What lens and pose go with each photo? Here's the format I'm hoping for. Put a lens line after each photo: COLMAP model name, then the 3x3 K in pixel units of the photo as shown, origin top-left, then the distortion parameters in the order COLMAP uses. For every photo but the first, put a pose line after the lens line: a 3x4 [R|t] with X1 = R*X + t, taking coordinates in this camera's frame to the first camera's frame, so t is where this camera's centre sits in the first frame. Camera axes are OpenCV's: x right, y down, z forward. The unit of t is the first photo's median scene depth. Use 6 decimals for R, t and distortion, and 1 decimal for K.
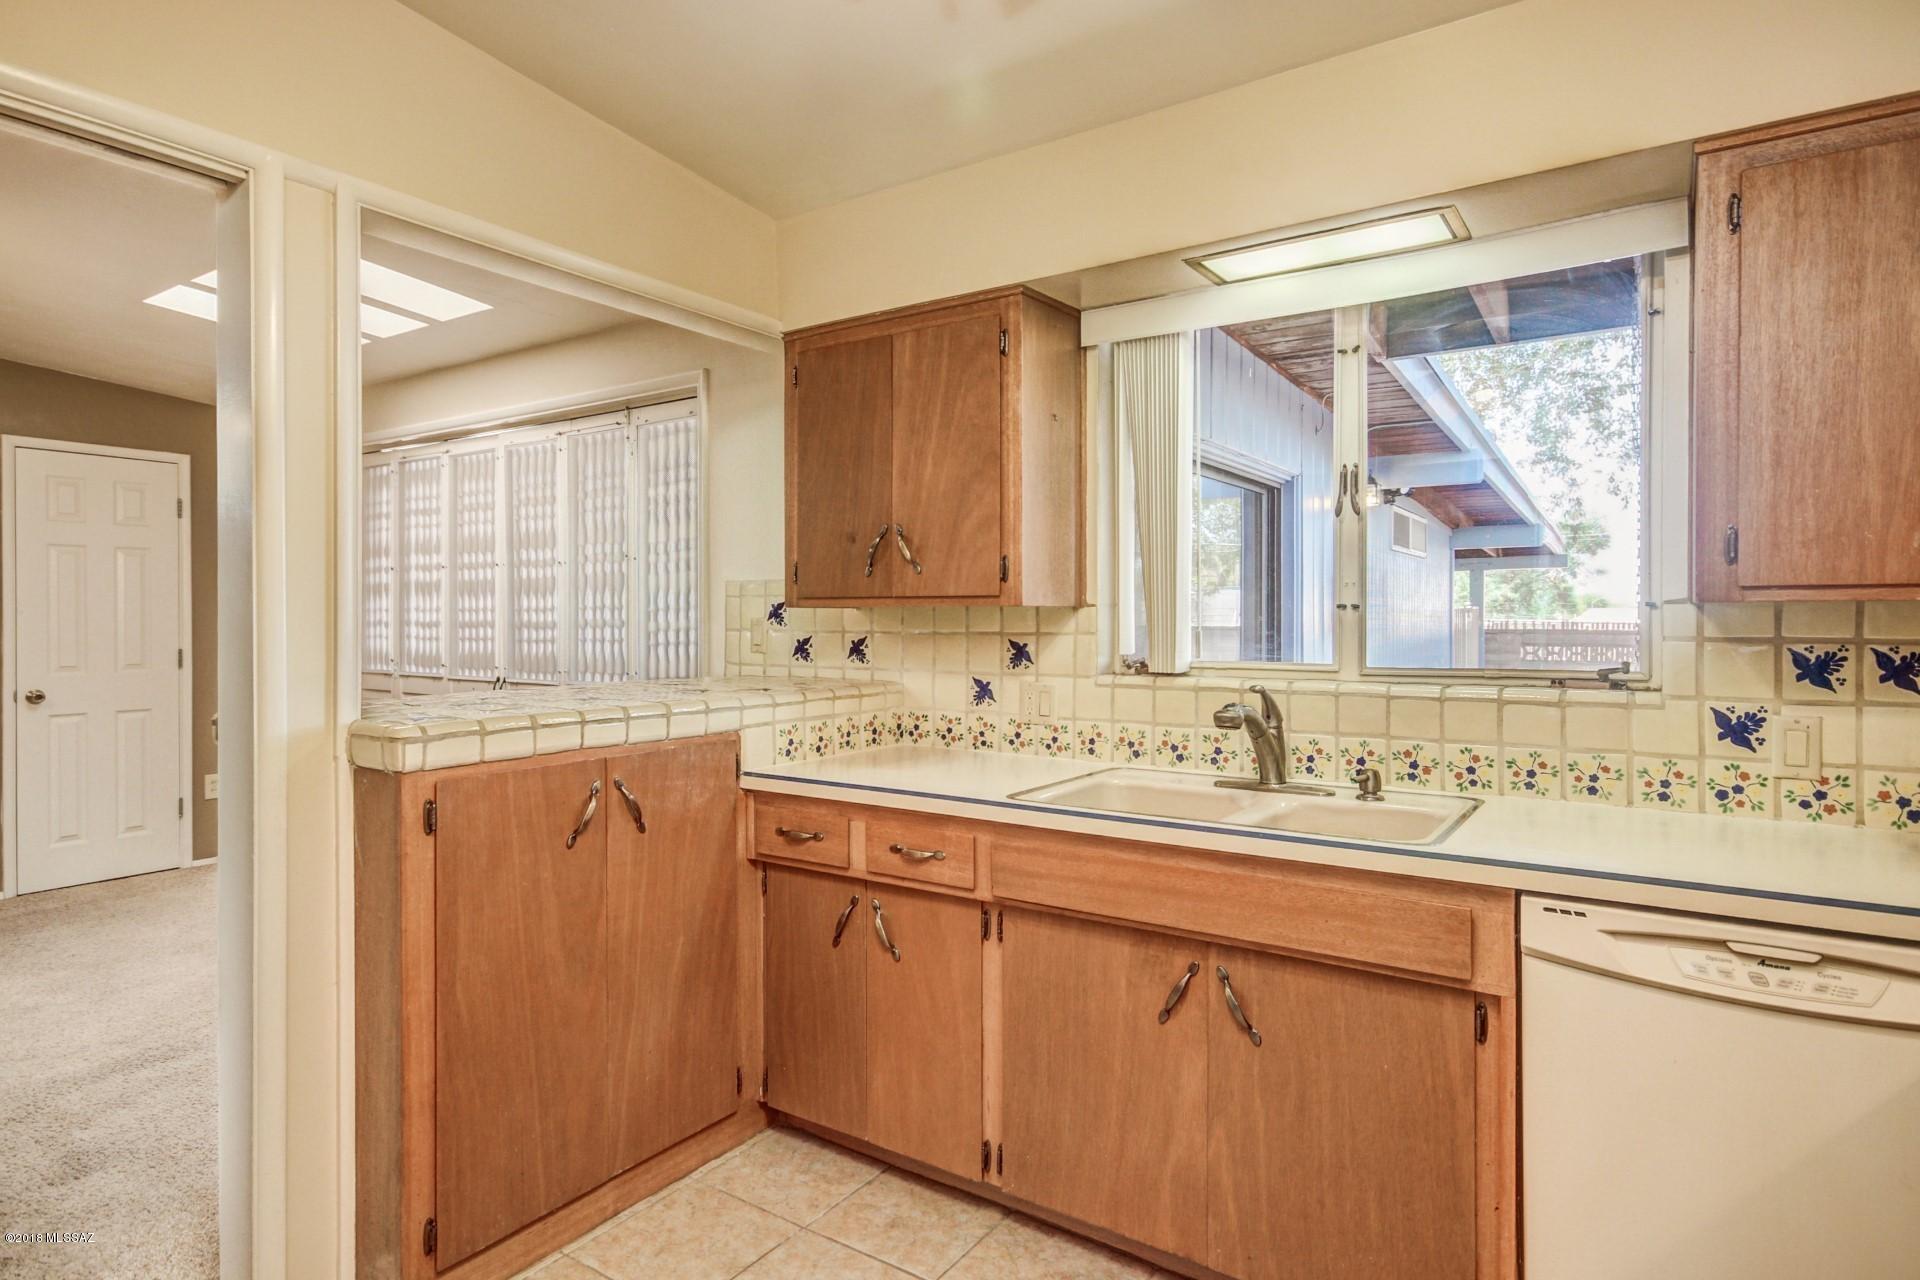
lens RADIAL K [[1037.5, 0, 963.7], [0, 1037.5, 625.1], [0, 0, 1]] dist [0.003622, 0.001153]
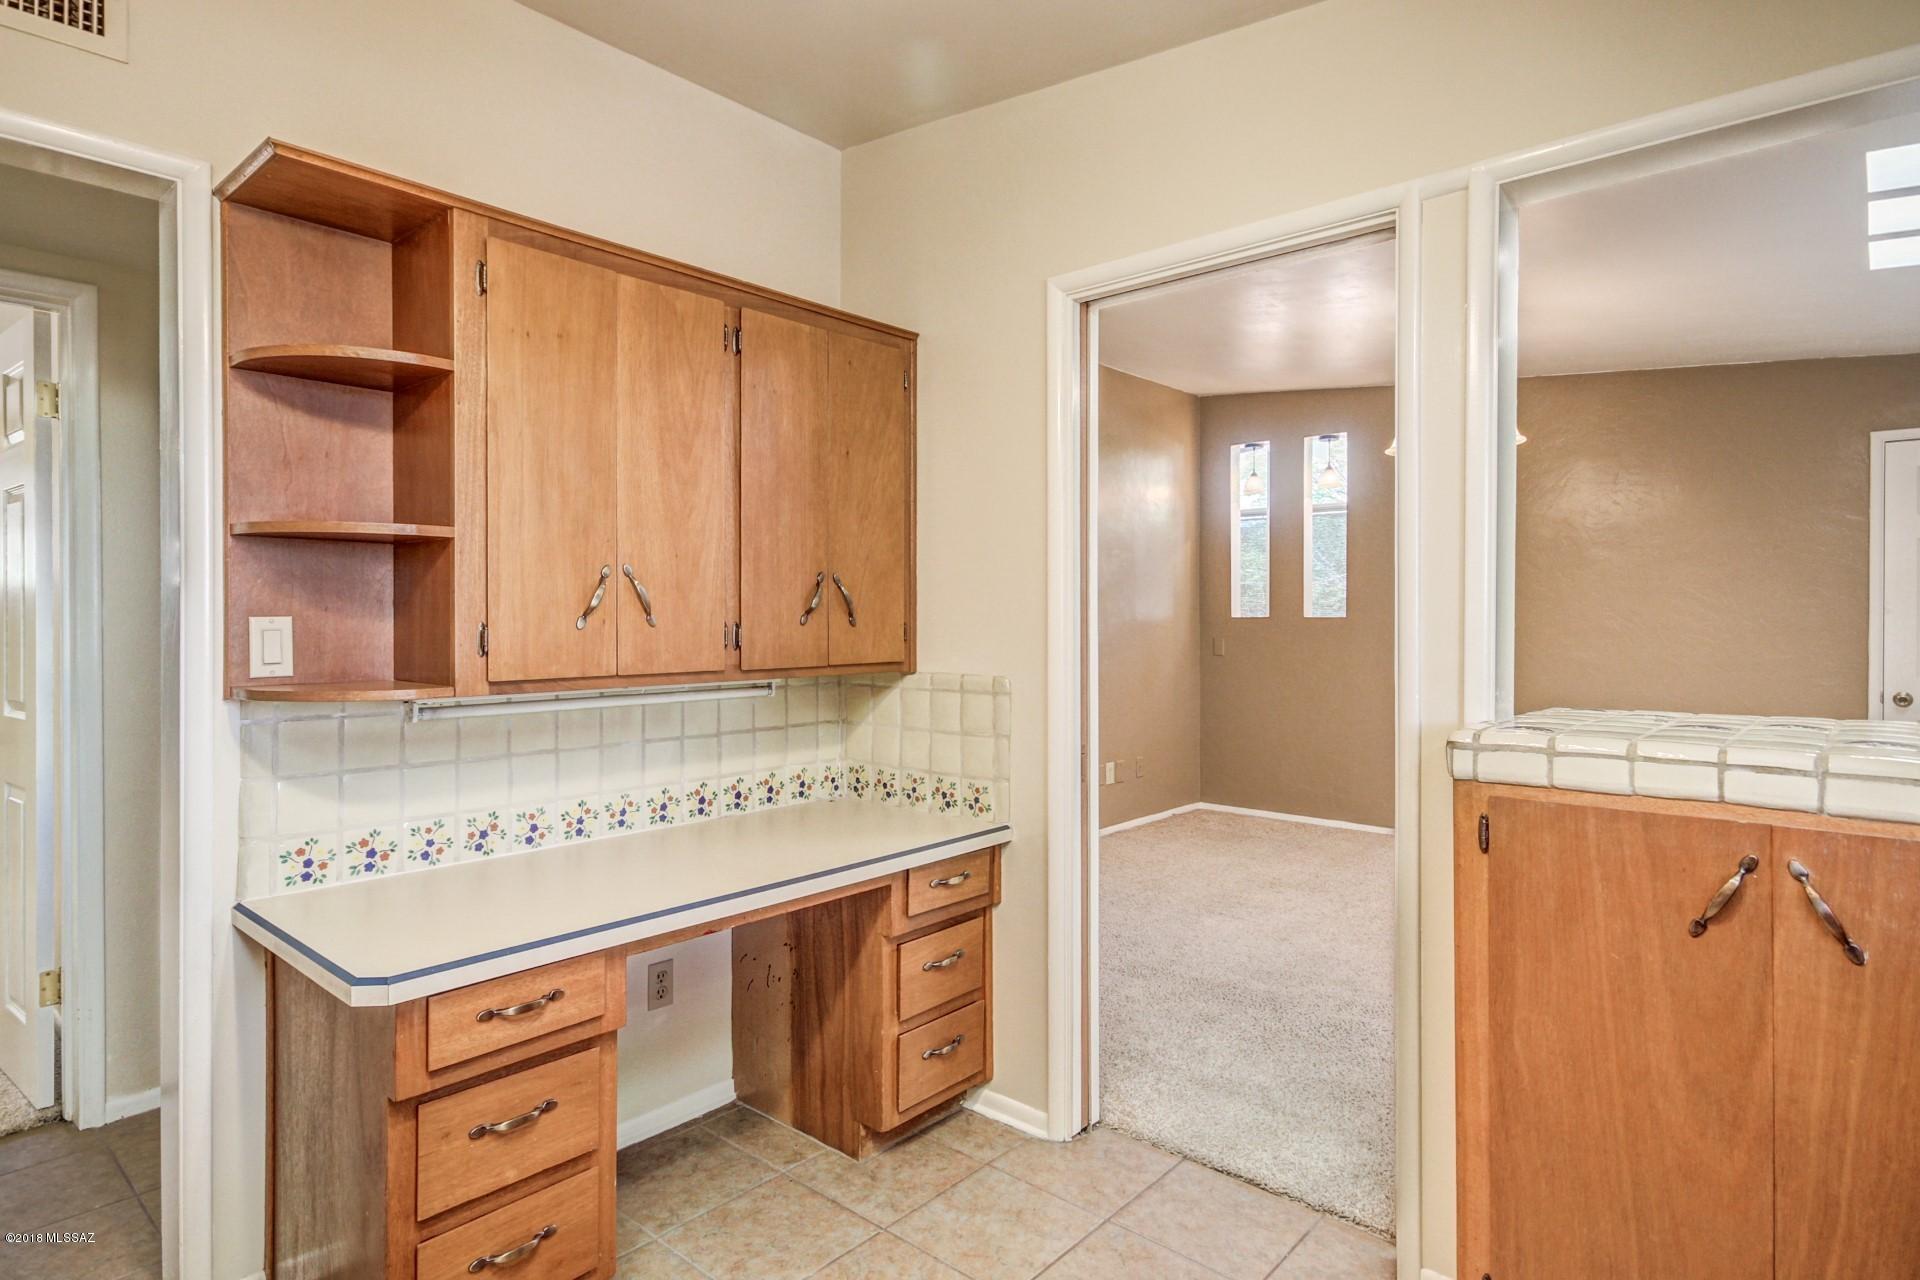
lens RADIAL K [[1037.5, 0, 963.7], [0, 1037.5, 625.1], [0, 0, 1]] dist [0.003622, 0.001153]
pose [[-0.176613, 0.002647, -0.984277, 0.429413], [-0.002032, 0.999993, 0.003054, -0.001220], [0.984278, 0.002540, -0.176607, 0.648330]]
